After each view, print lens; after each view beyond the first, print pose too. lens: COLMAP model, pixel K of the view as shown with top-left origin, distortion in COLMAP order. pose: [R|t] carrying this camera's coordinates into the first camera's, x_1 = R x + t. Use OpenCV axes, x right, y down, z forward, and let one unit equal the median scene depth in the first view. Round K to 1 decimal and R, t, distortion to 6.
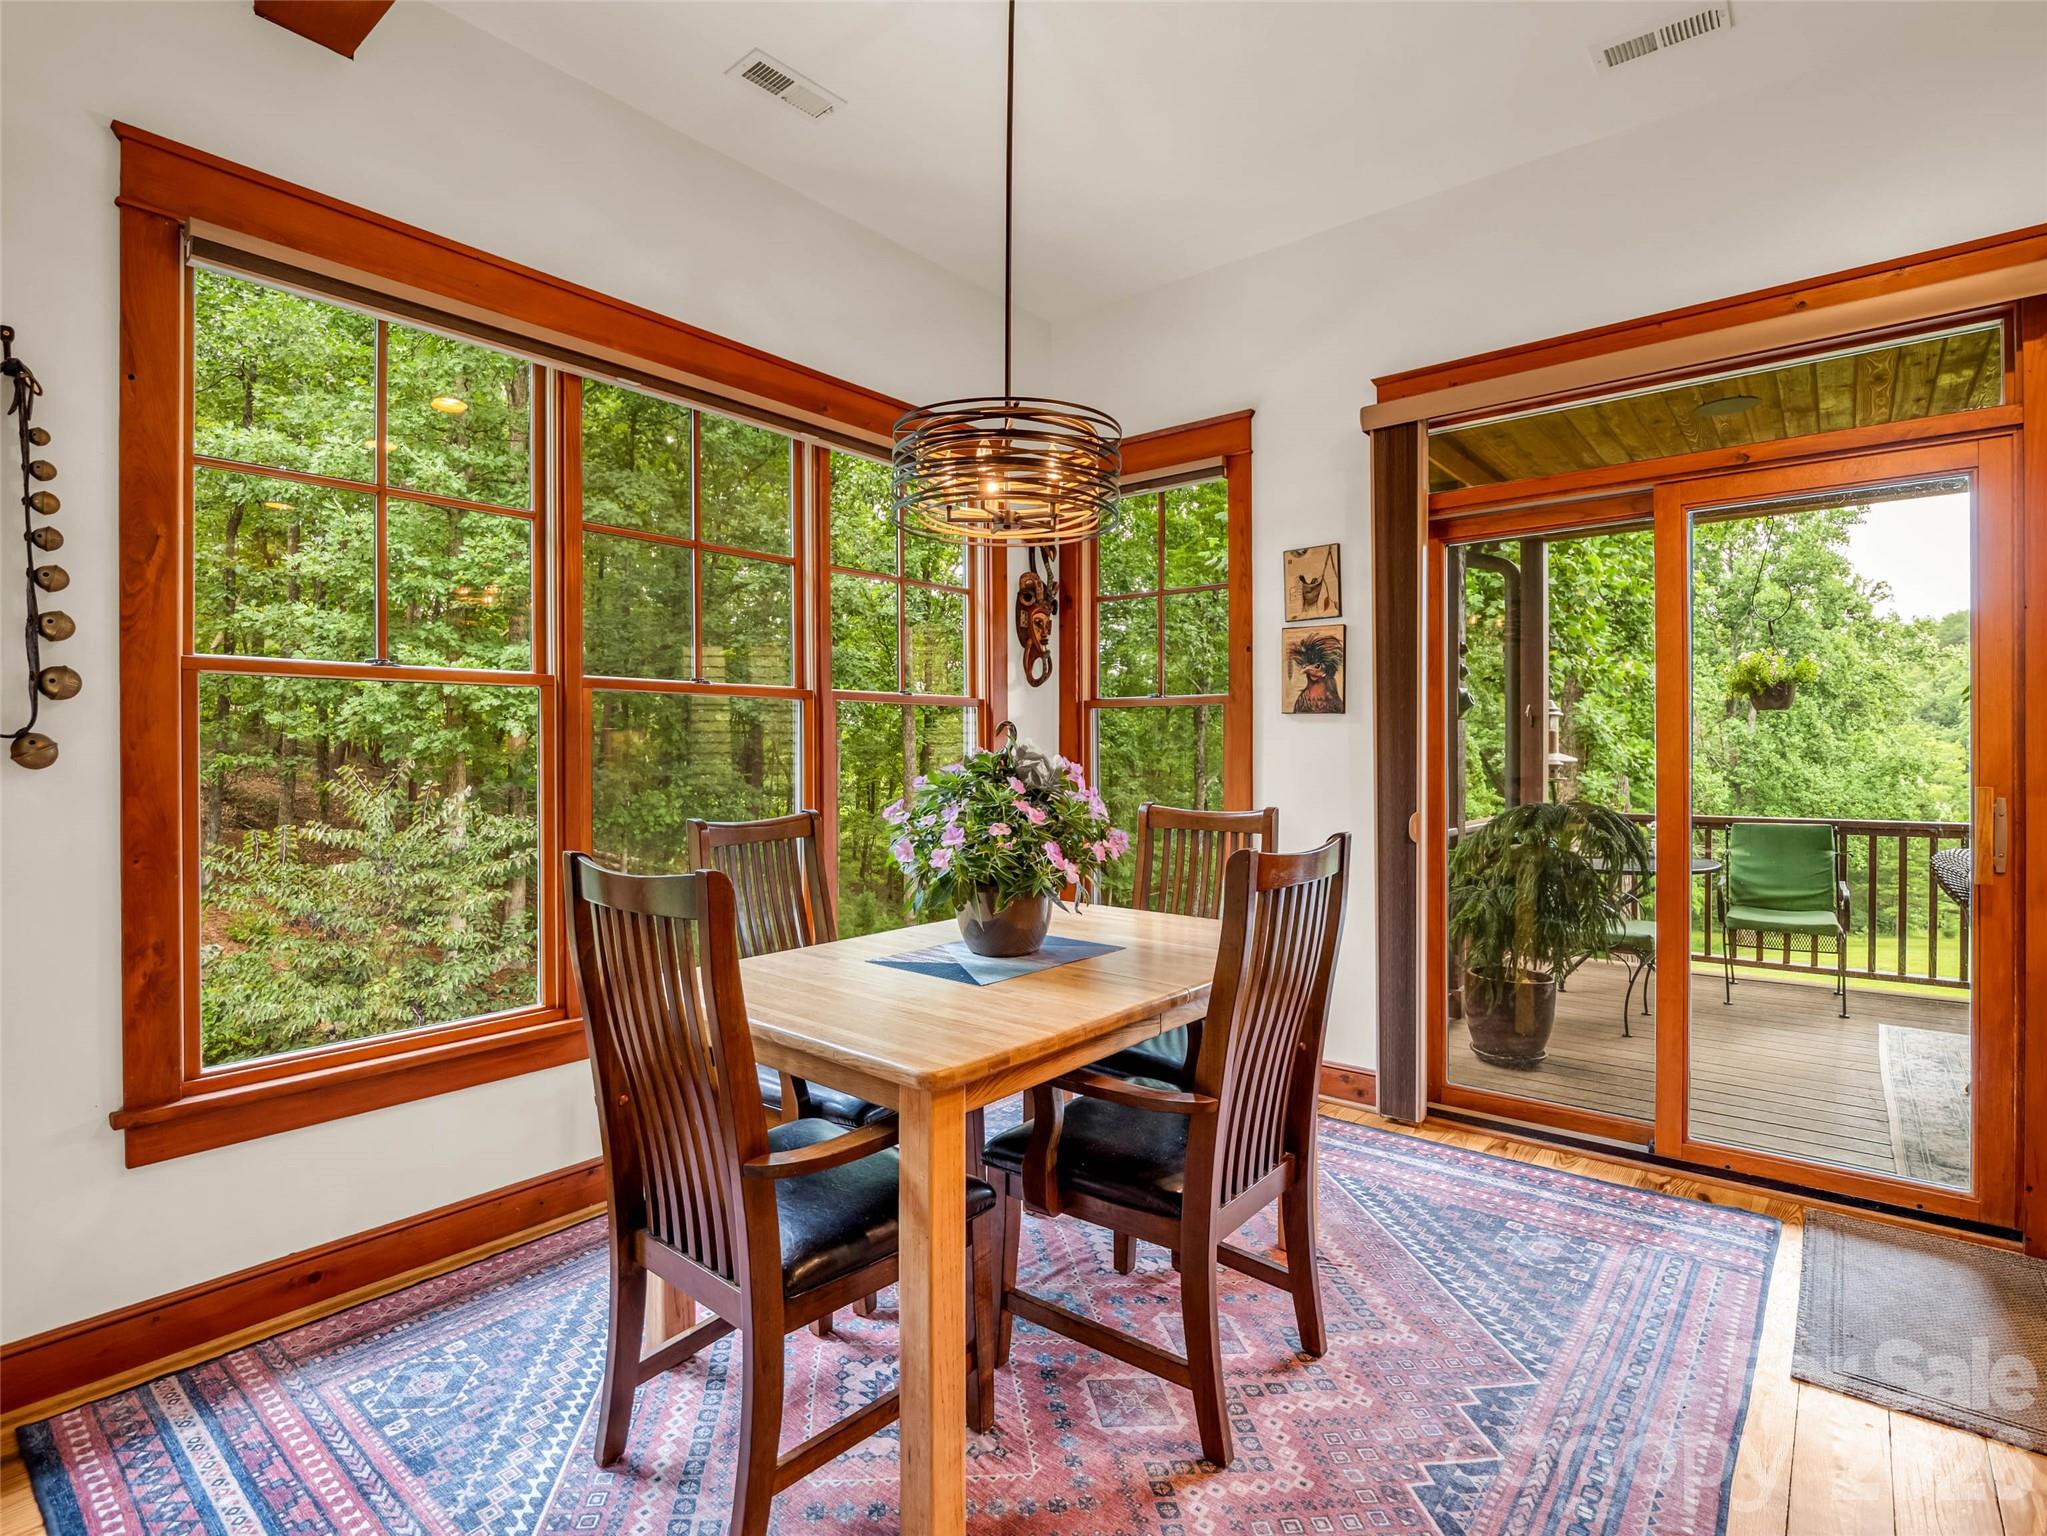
lens RADIAL K [[1011.2, 0, 1021.0], [0, 1011.2, 763.4], [0, 0, 1]] dist [-0.009341, -0.006344]
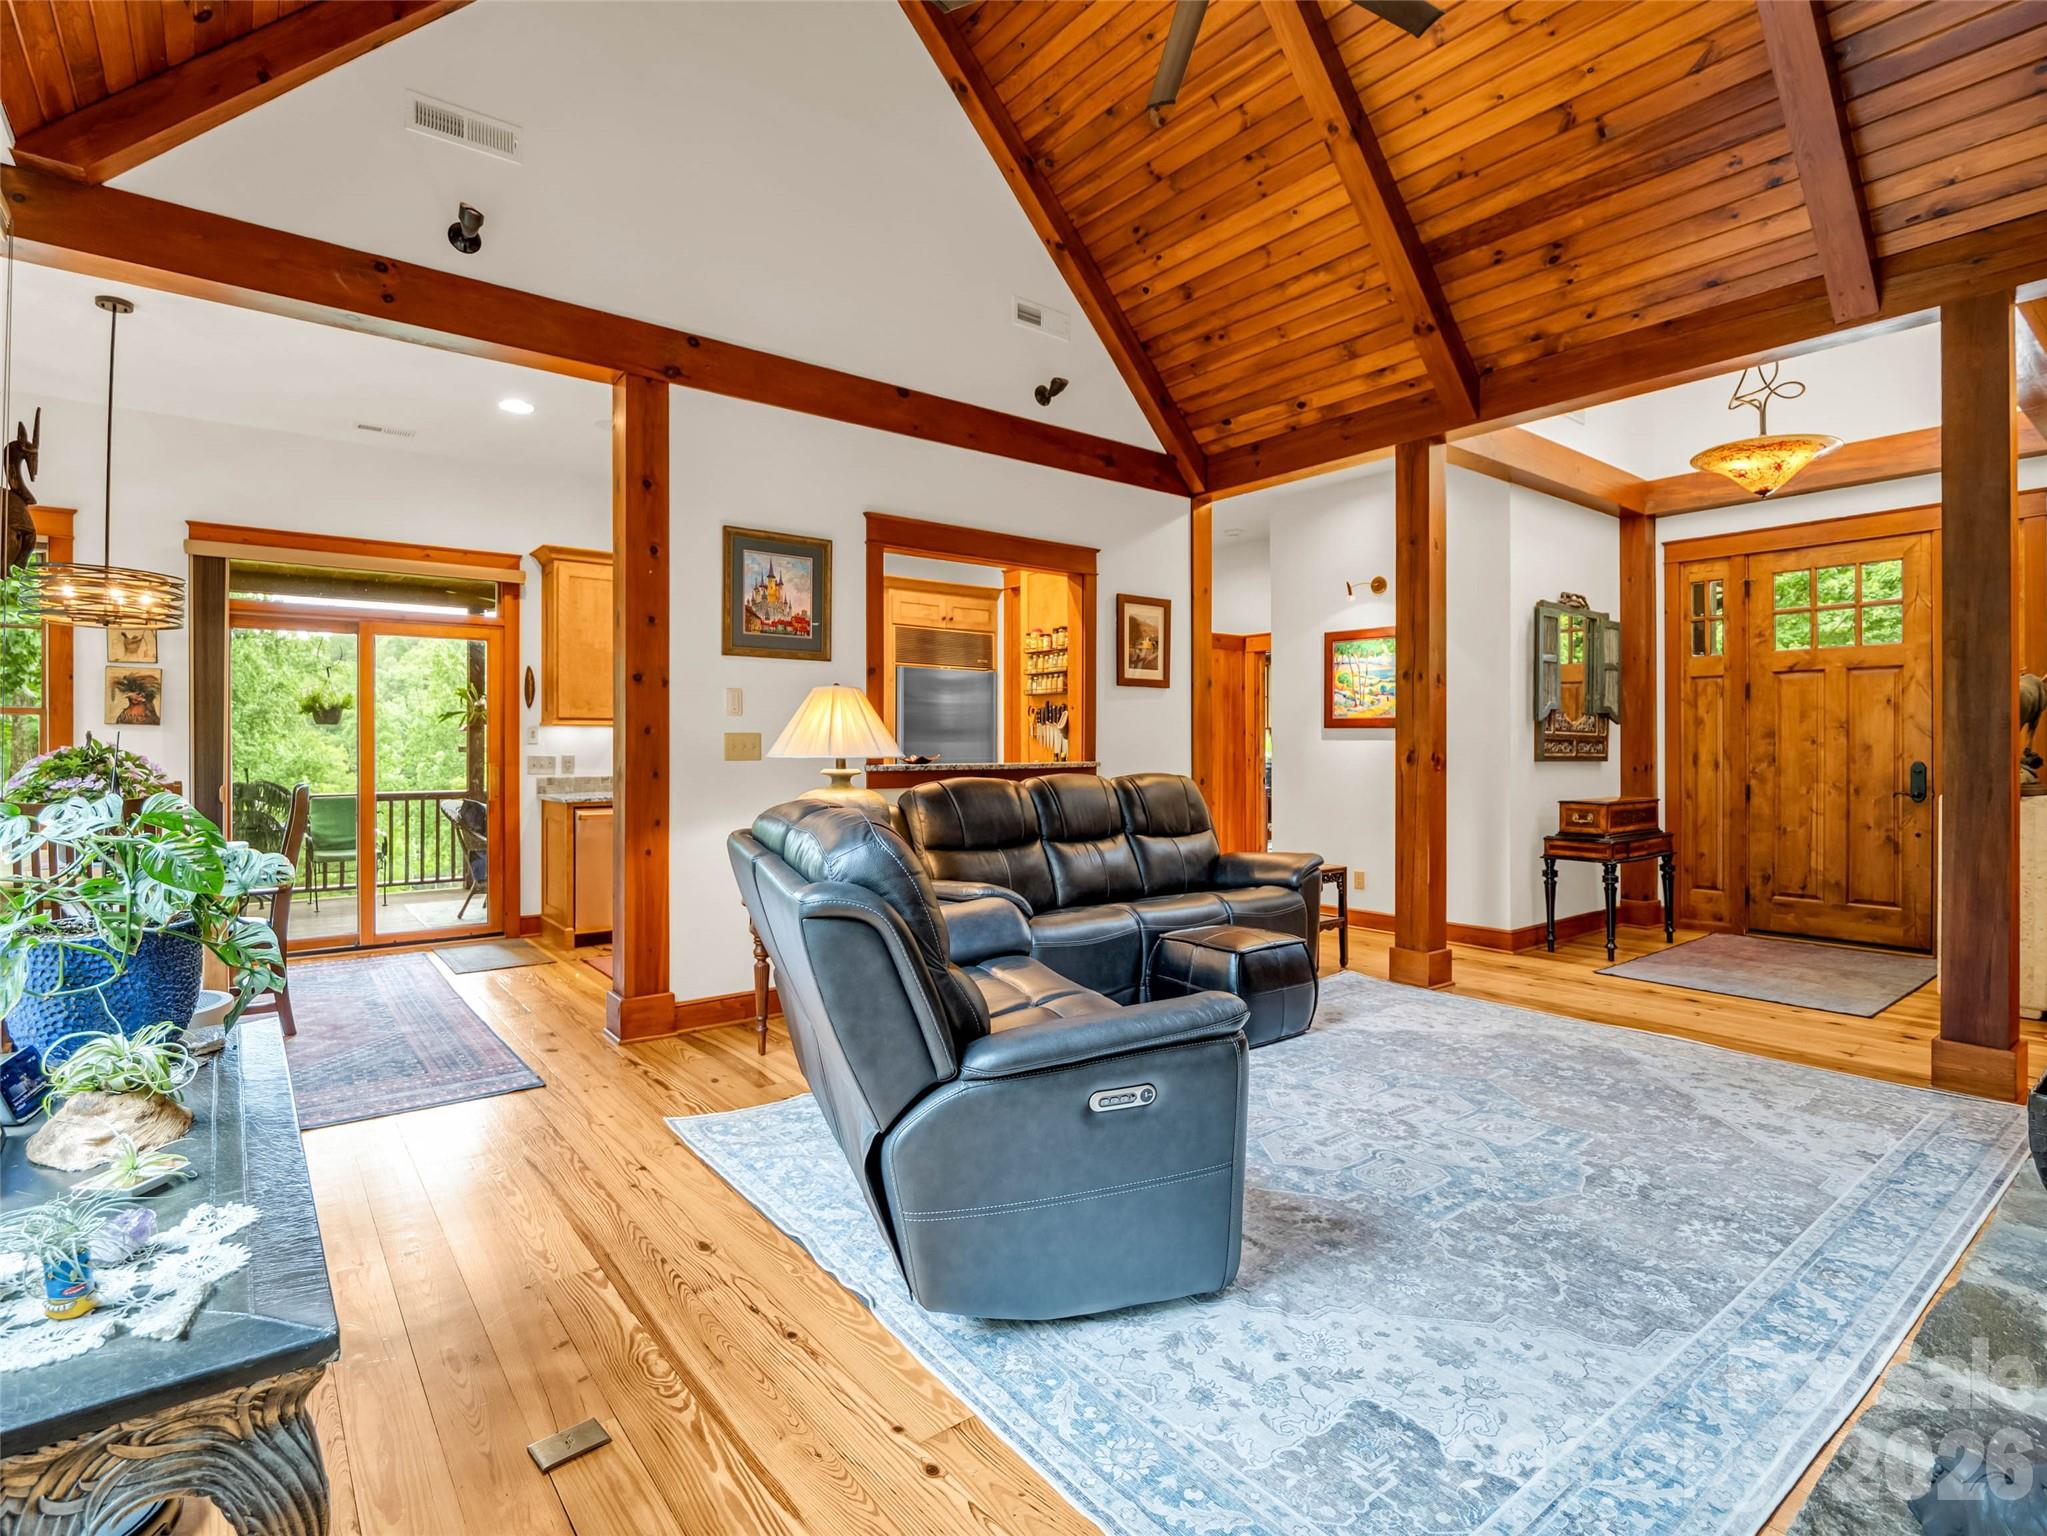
lens RADIAL K [[1011.2, 0, 1032.1], [0, 1011.2, 760.6], [0, 0, 1]] dist [-0.009341, -0.006344]
pose [[0.212711, -0.010640, 0.977057, -0.902005], [0.017605, 0.999820, 0.007055, 0.018668], [-0.976957, 0.015701, 0.212860, -0.650870]]
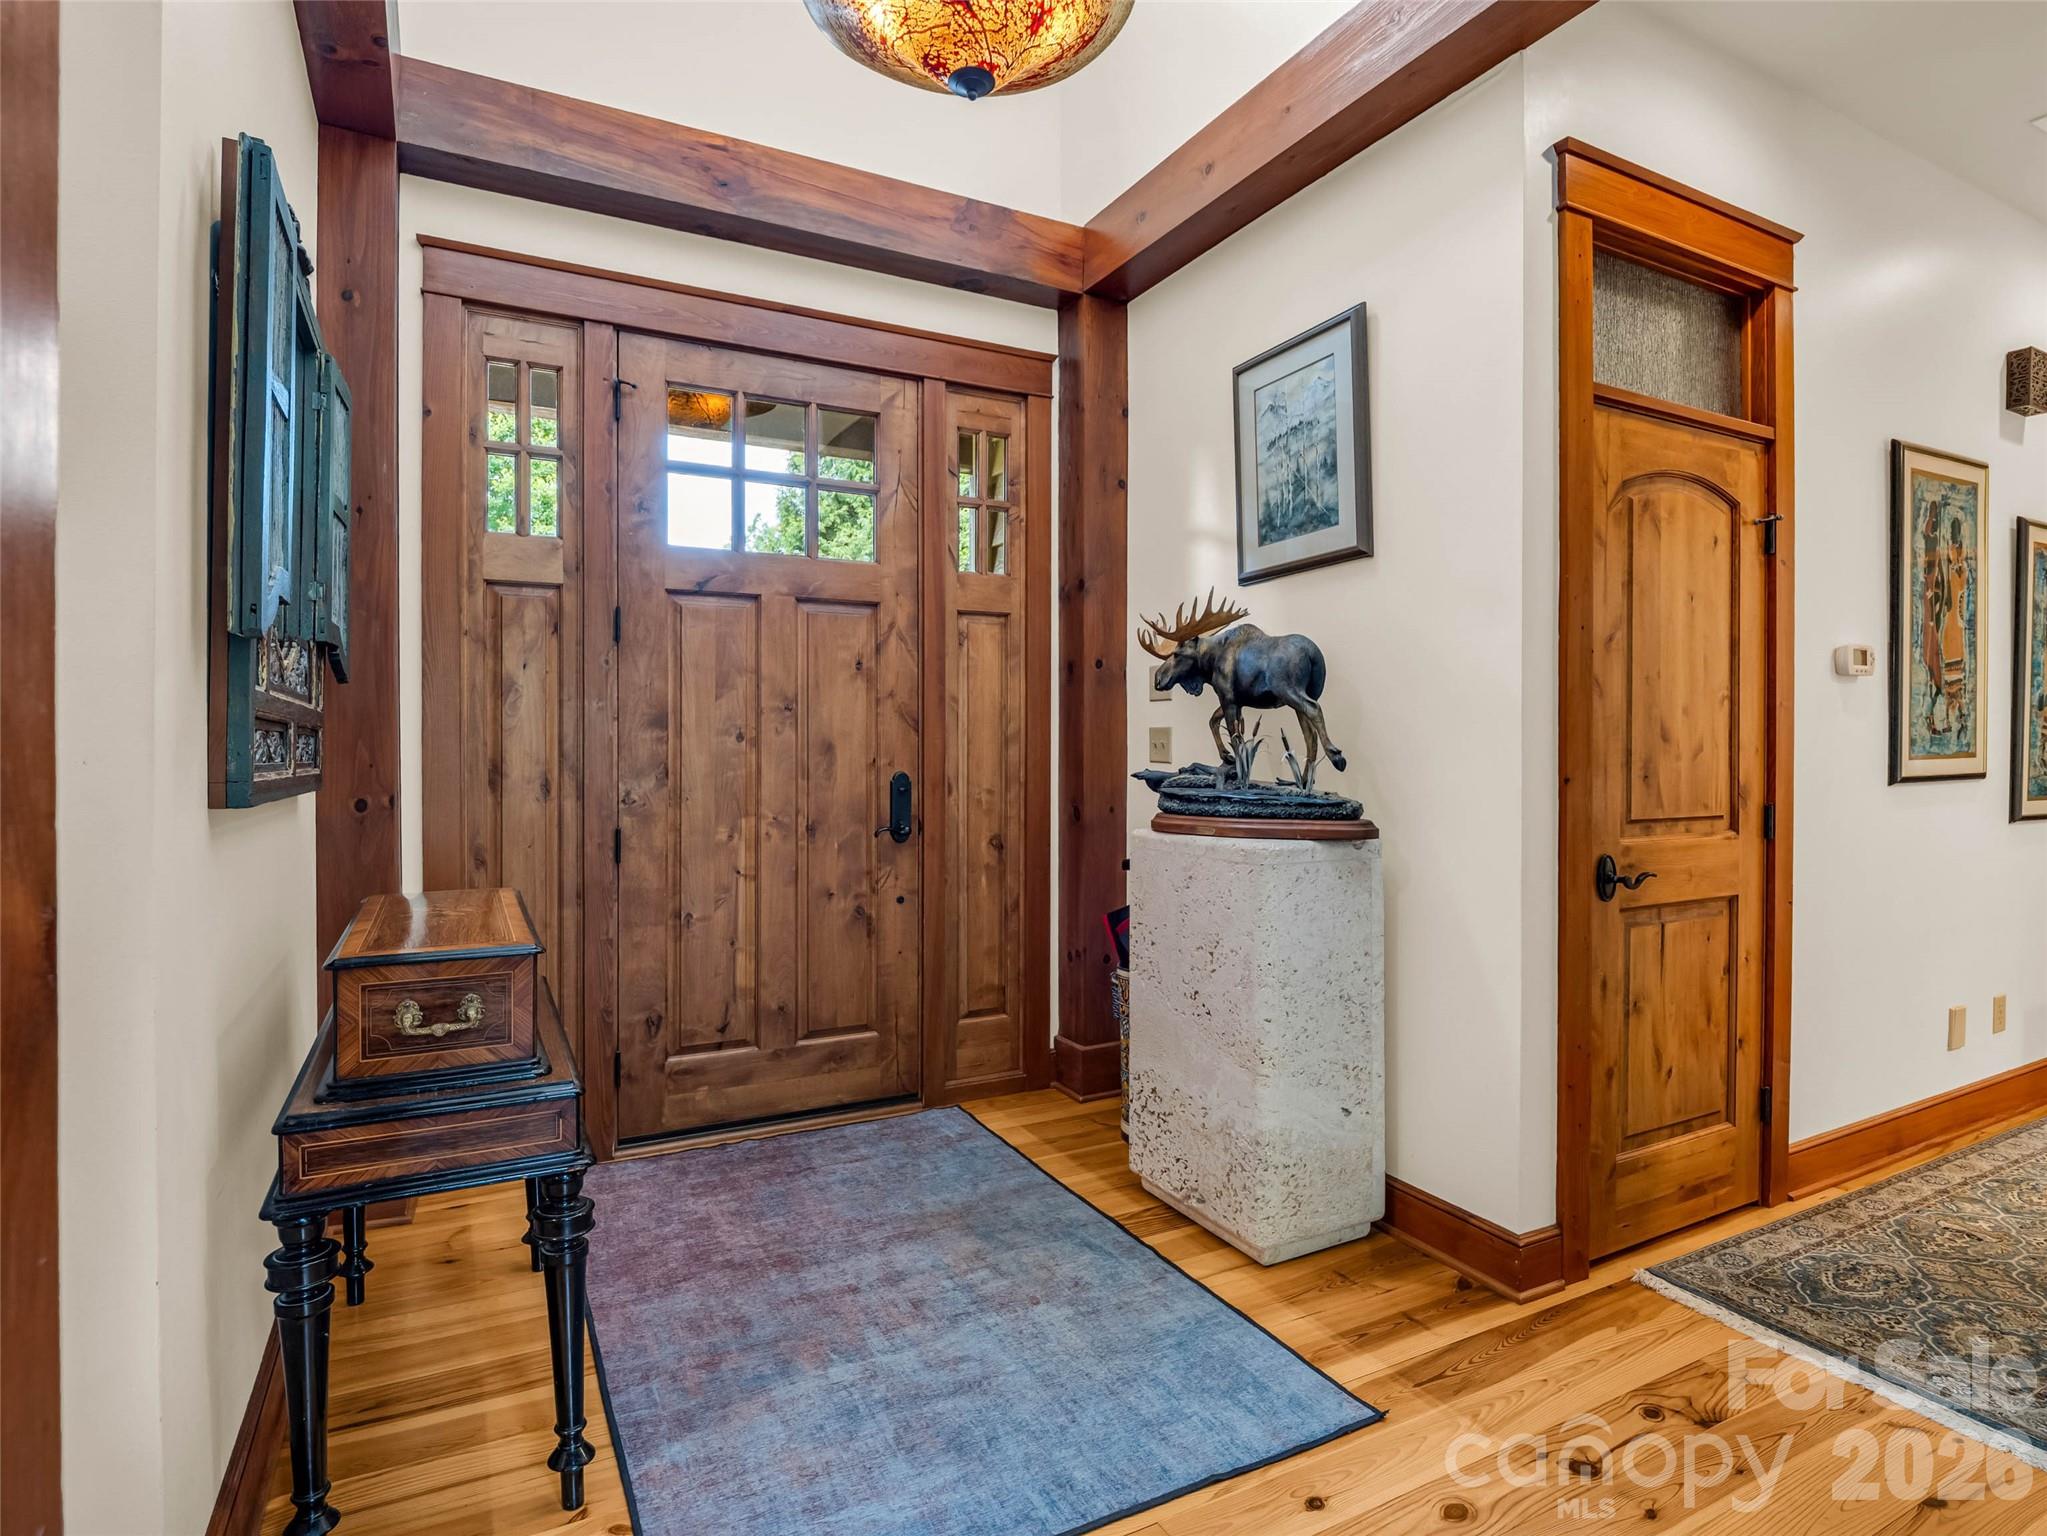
lens RADIAL K [[1011.2, 0, 1027.7], [0, 1011.2, 754.9], [0, 0, 1]] dist [-0.009341, -0.006344]
pose [[-0.929401, -0.005271, 0.369035, 0.539107], [0.003193, 0.999746, 0.022321, 0.019465], [-0.369058, 0.021924, -0.929148, -0.877951]]
